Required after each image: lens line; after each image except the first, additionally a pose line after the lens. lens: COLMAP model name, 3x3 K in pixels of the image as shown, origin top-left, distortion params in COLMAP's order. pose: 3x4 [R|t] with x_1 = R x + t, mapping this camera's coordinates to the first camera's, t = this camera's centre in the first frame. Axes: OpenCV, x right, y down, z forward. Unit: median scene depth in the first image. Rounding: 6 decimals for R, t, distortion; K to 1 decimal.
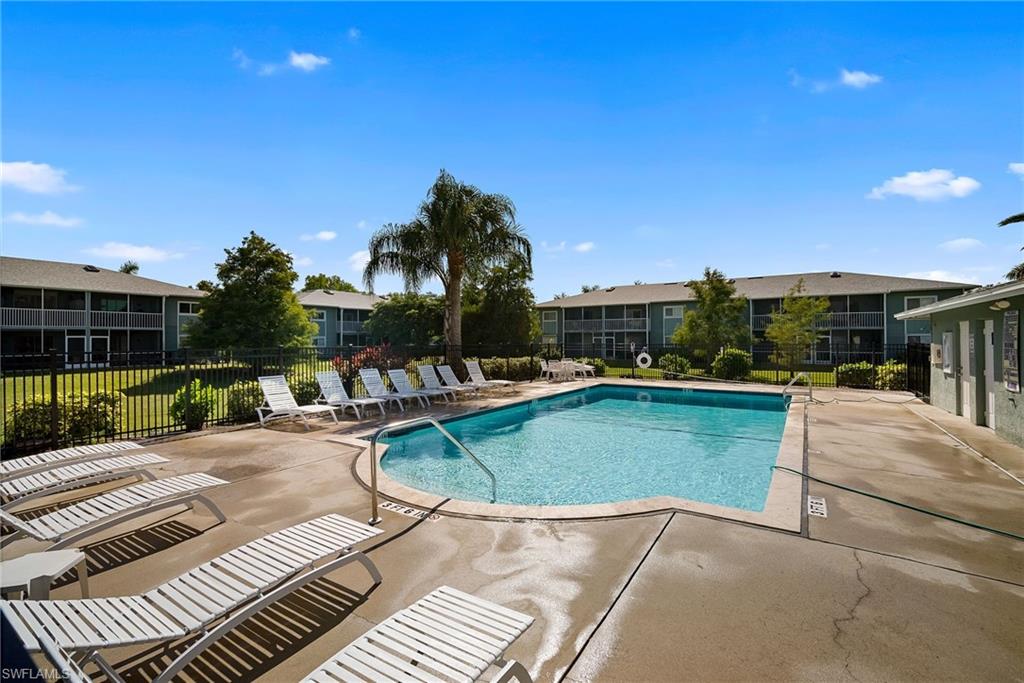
lens RADIAL K [[458.3, 0, 518.6], [0, 458.3, 342.0], [0, 0, 1]] dist [-0.008331, 0.001469]
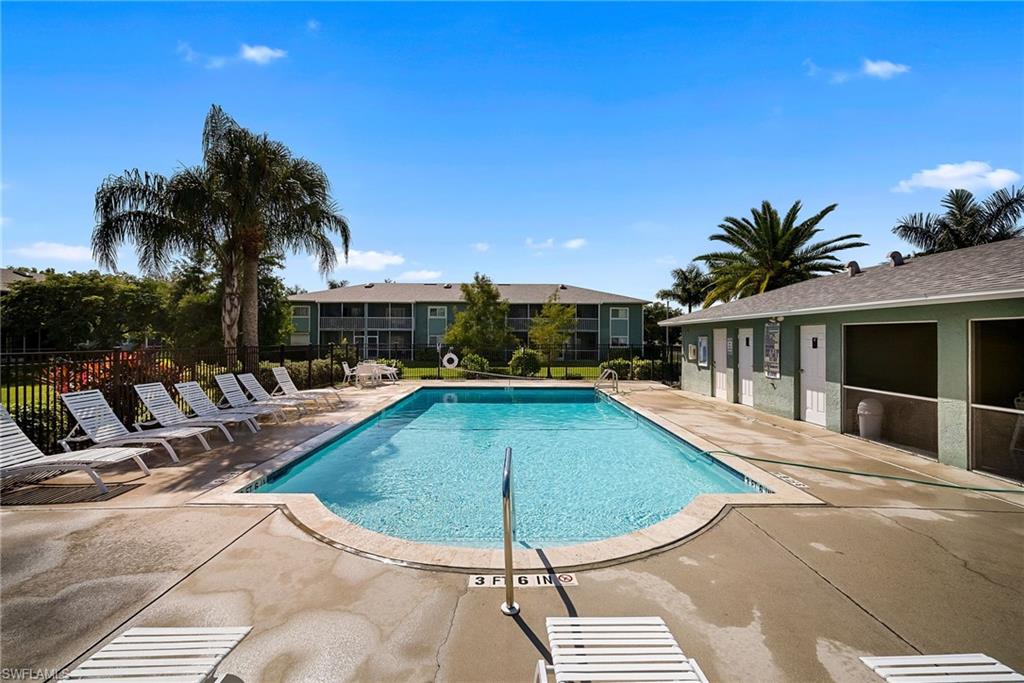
lens RADIAL K [[458.3, 0, 517.3], [0, 458.3, 335.9], [0, 0, 1]] dist [-0.008331, 0.001469]
pose [[0.826342, 0.009929, 0.563081, -0.164565], [-0.003724, 0.999919, -0.012168, -0.002160], [-0.563156, 0.007958, 0.826312, 0.100705]]
